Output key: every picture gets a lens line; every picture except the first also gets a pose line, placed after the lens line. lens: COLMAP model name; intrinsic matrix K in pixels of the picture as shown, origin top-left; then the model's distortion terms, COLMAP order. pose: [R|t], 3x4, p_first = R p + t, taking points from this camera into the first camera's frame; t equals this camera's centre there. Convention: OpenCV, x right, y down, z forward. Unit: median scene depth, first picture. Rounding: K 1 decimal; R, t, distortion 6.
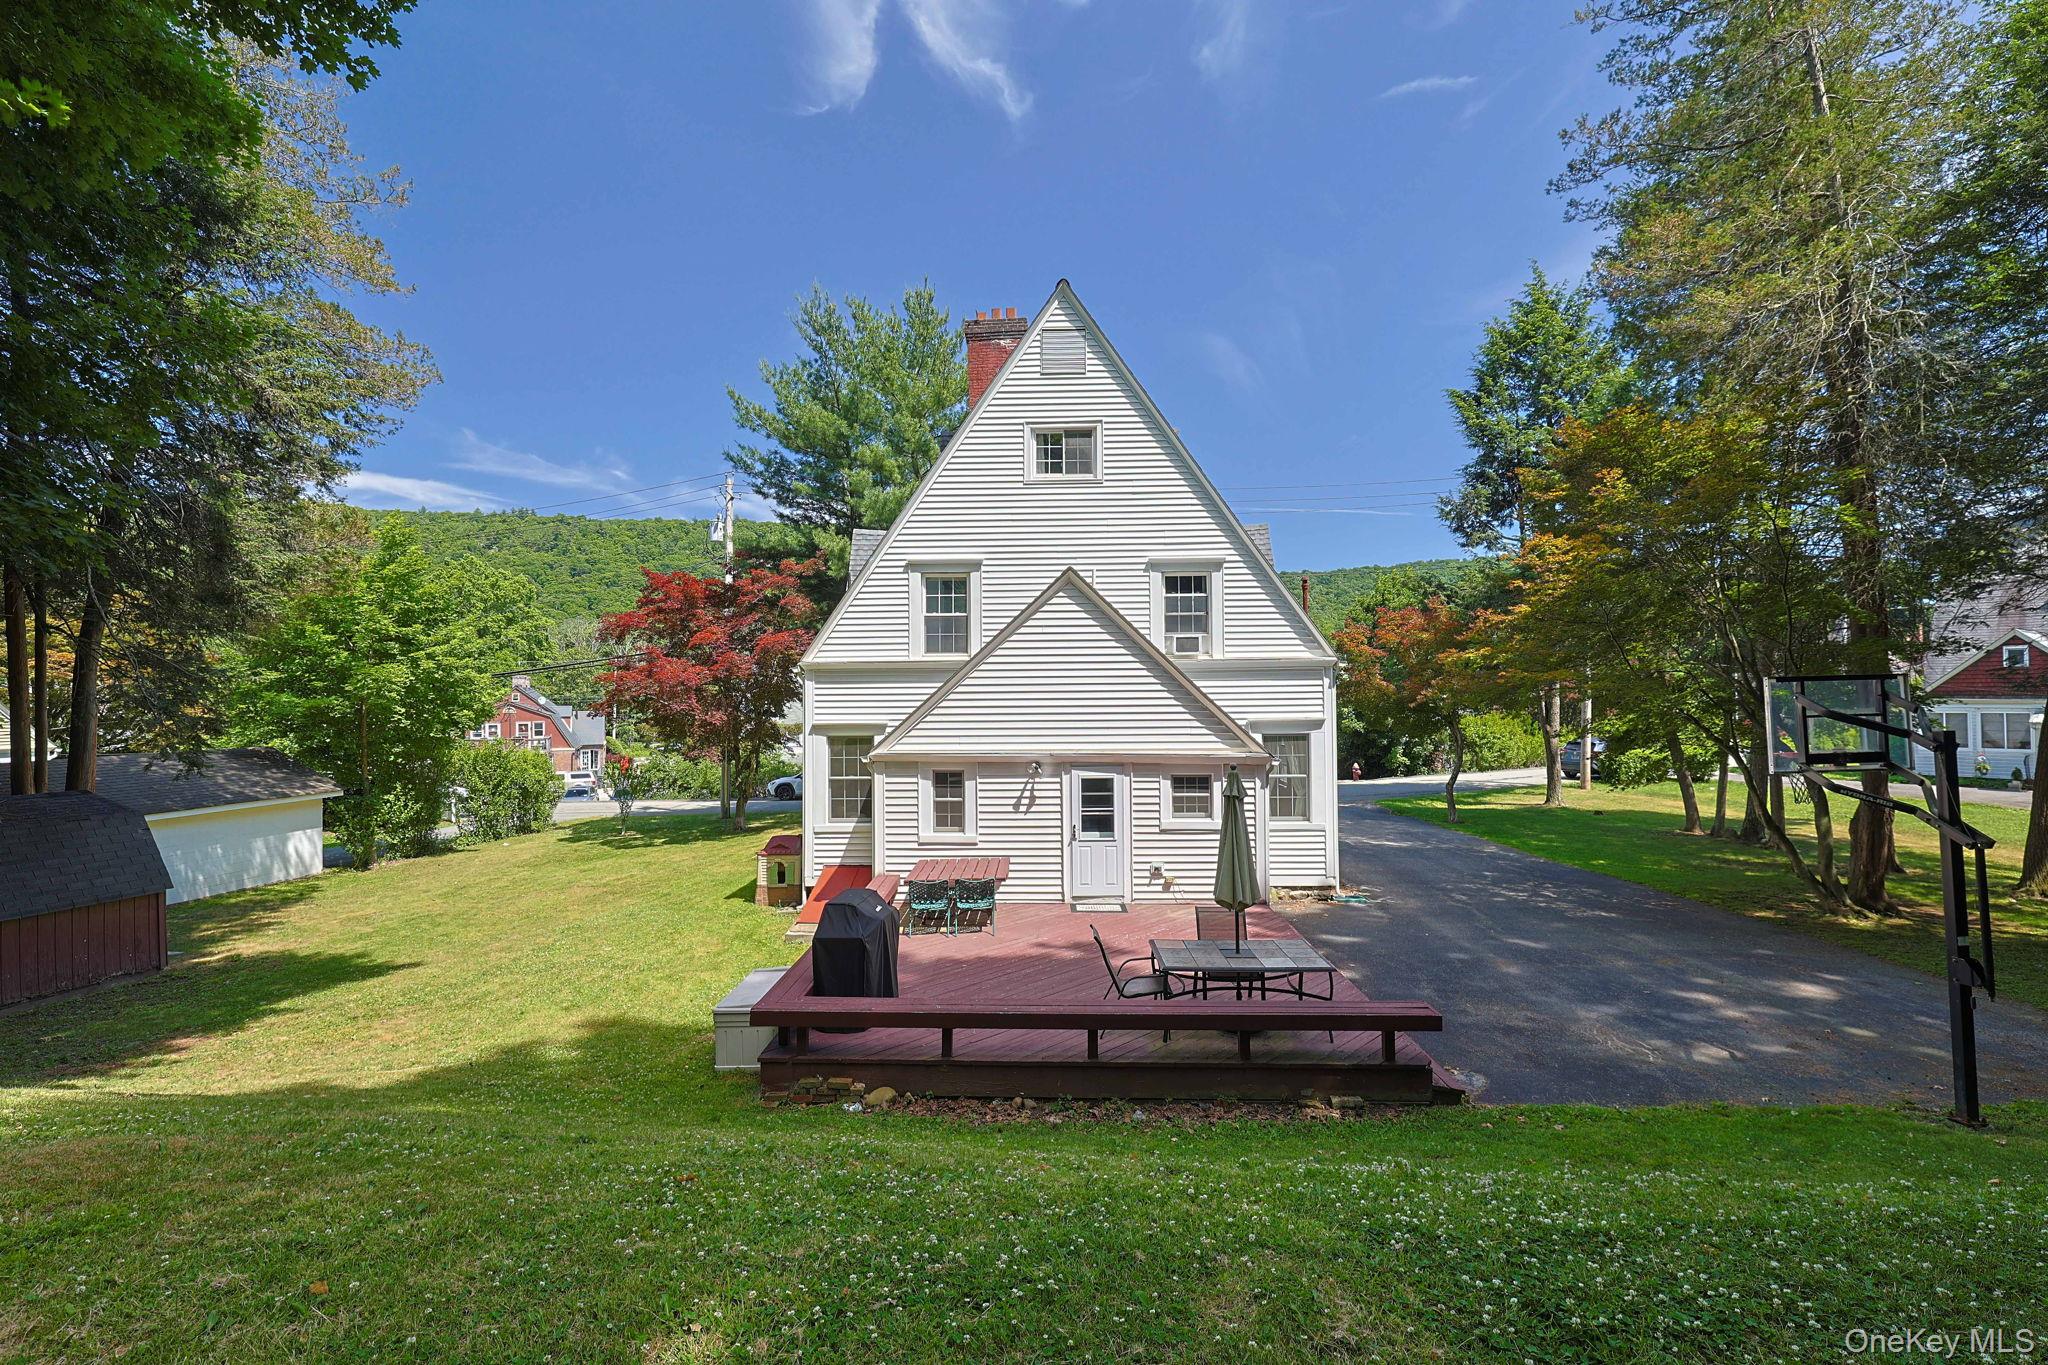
lens RADIAL K [[906.3, 0, 1019.4], [0, 906.3, 676.1], [0, 0, 1]] dist [-0.002447, 0.000576]
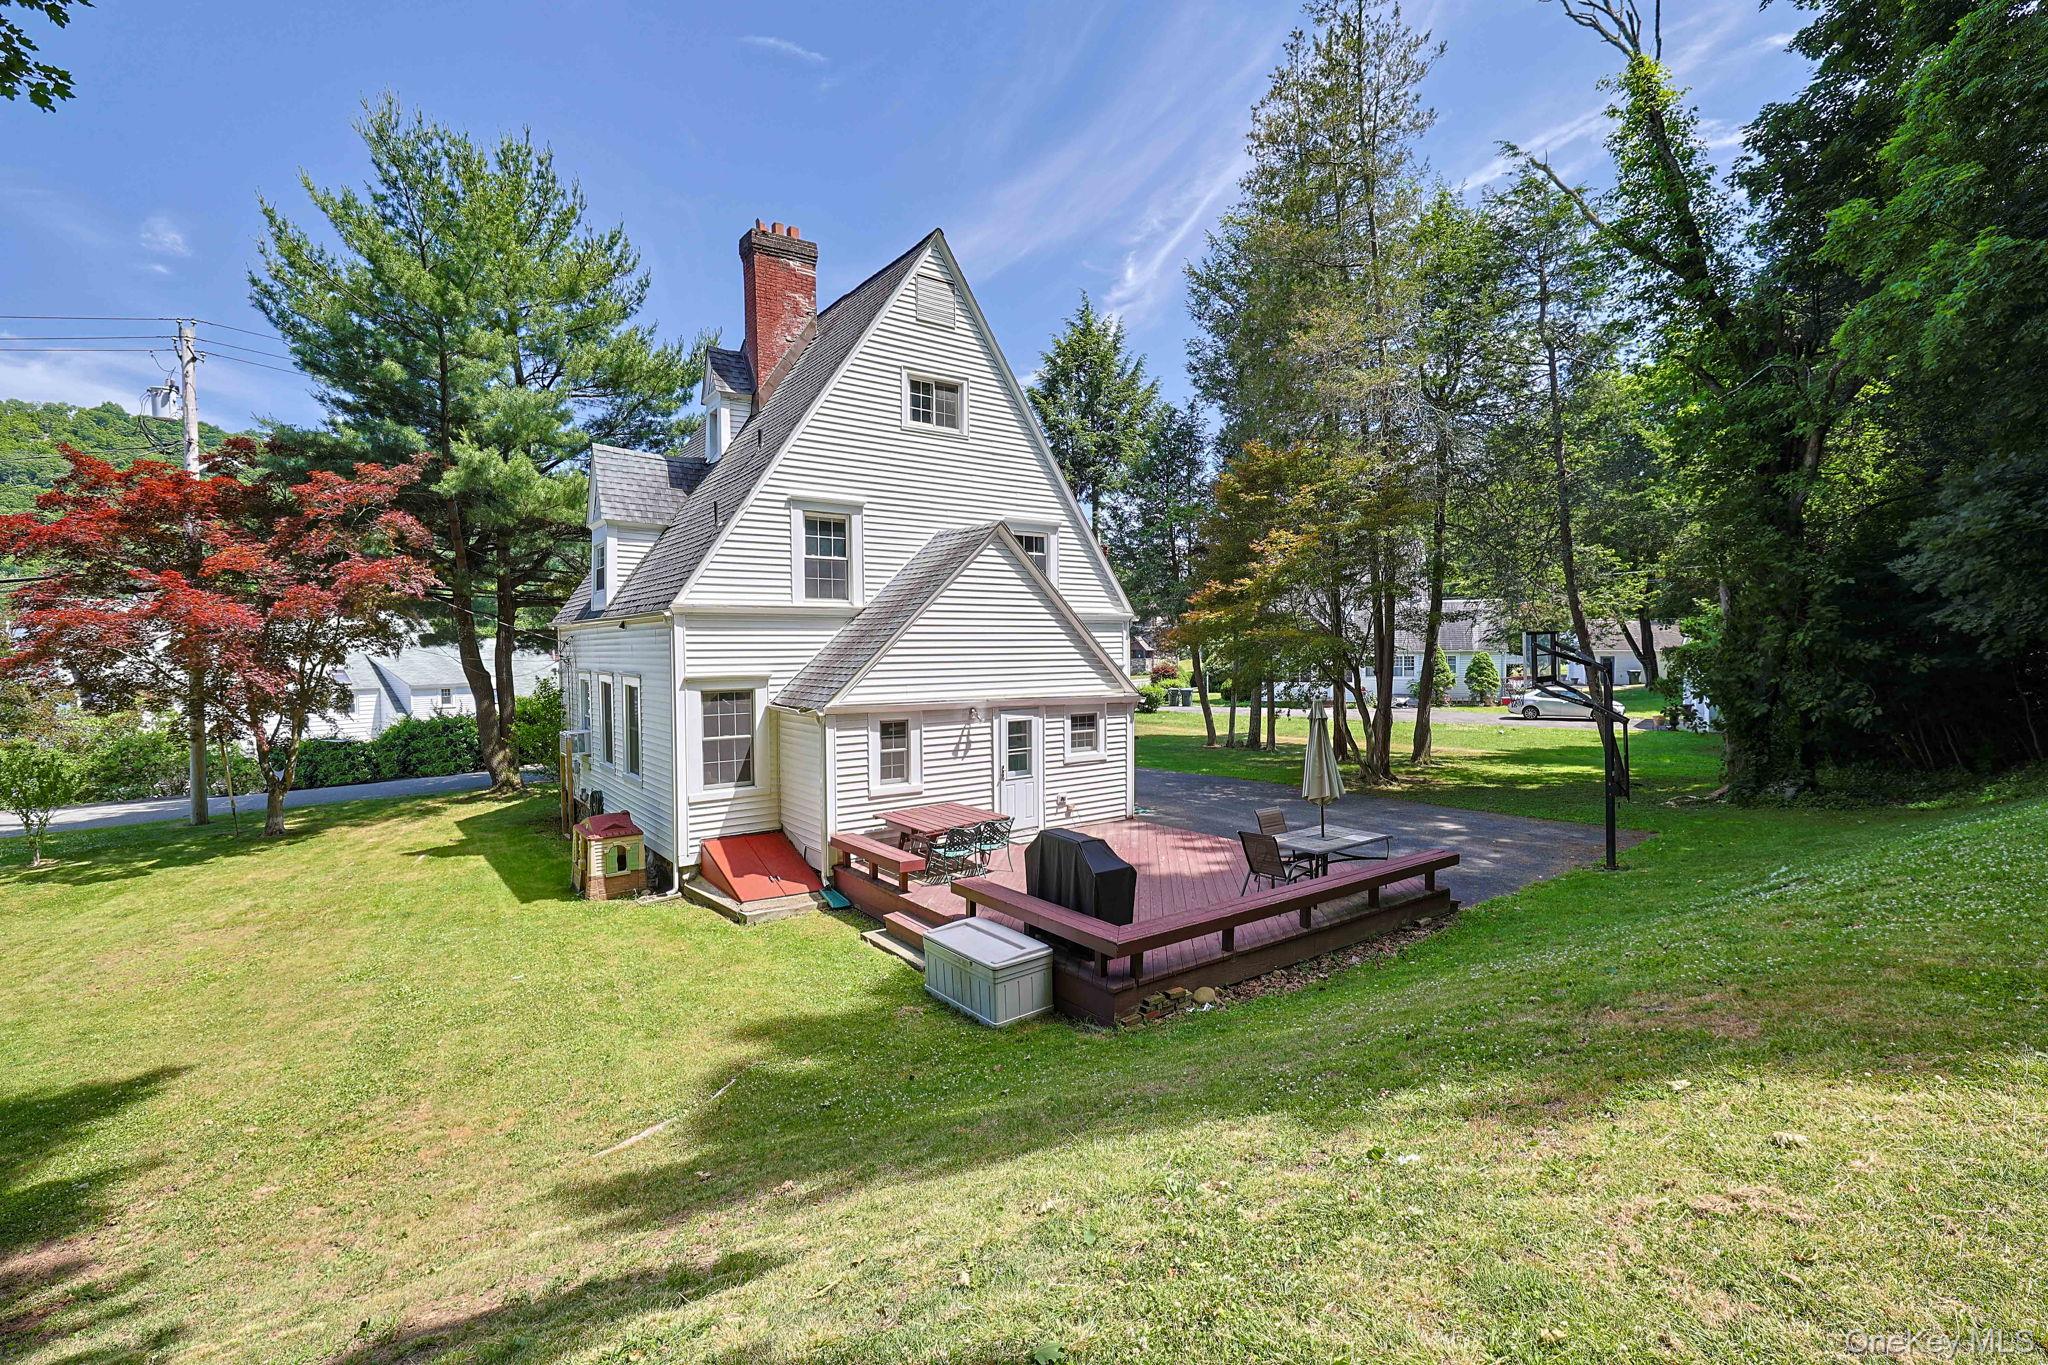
lens RADIAL K [[906.3, 0, 1017.3], [0, 906.3, 676.5], [0, 0, 1]] dist [-0.002447, 0.000576]
pose [[0.787833, -0.016997, 0.615654, -0.572963], [-0.012235, 0.998990, 0.043236, 0.013423], [-0.615767, -0.041595, 0.786829, 0.155826]]
